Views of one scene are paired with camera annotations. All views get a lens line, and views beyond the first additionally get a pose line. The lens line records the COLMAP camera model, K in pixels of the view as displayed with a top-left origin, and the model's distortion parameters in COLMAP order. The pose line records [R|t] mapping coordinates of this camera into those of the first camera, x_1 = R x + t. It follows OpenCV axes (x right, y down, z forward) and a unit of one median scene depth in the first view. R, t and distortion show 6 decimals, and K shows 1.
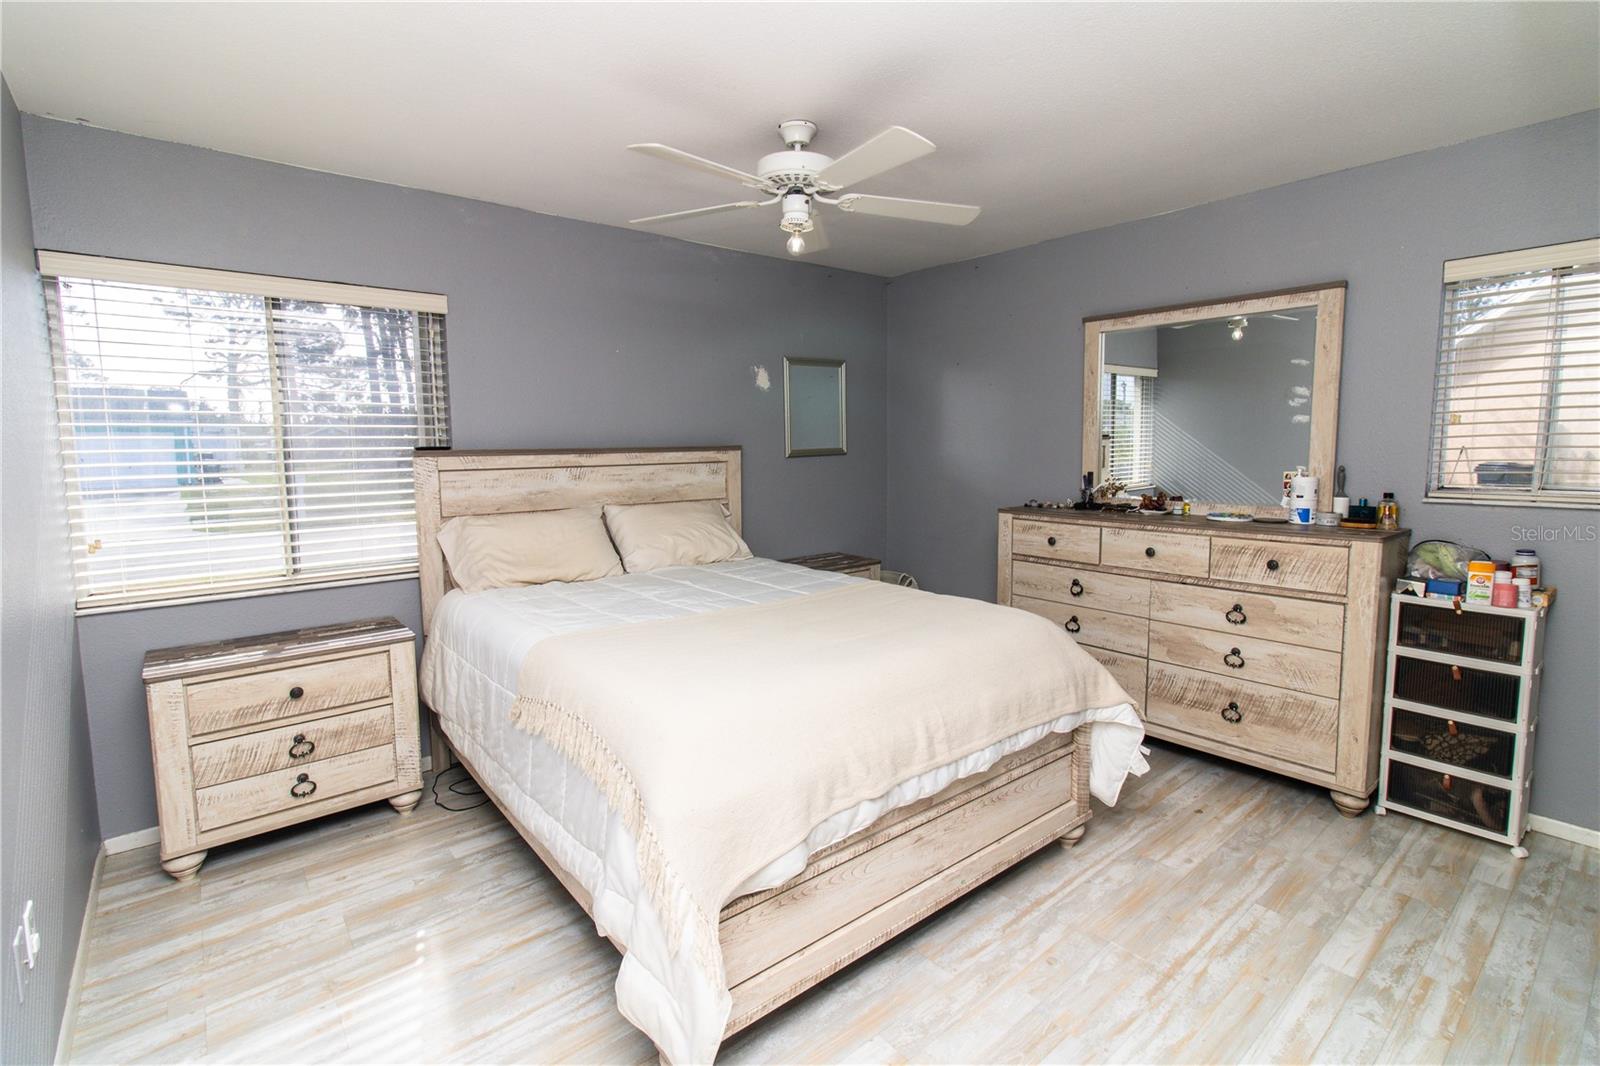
lens RADIAL K [[739.1, 0, 802.7], [0, 739.1, 523.9], [0, 0, 1]] dist [0.007789, -0.000524]
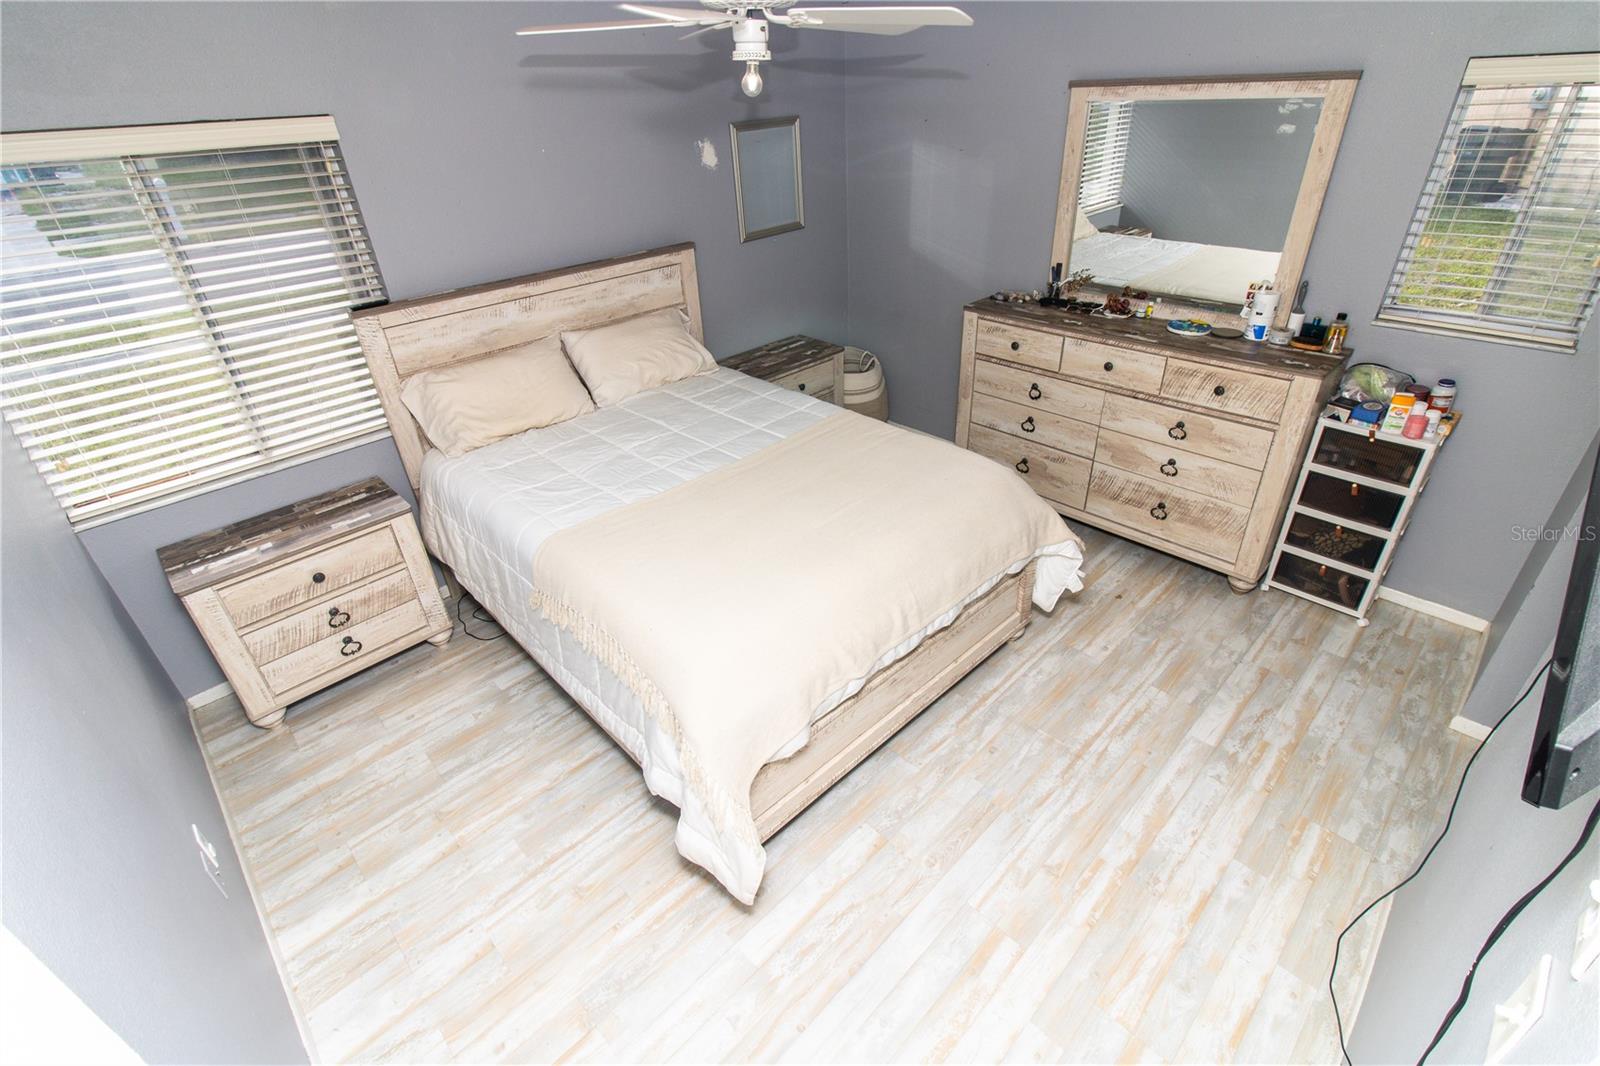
lens RADIAL K [[739.1, 0, 798.4], [0, 739.1, 511.8], [0, 0, 1]] dist [0.007789, -0.000524]
pose [[0.996354, -0.070668, 0.047808, -0.031472], [0.044046, 0.905918, 0.421157, -0.281179], [-0.073072, -0.417515, 0.905727, 0.011757]]
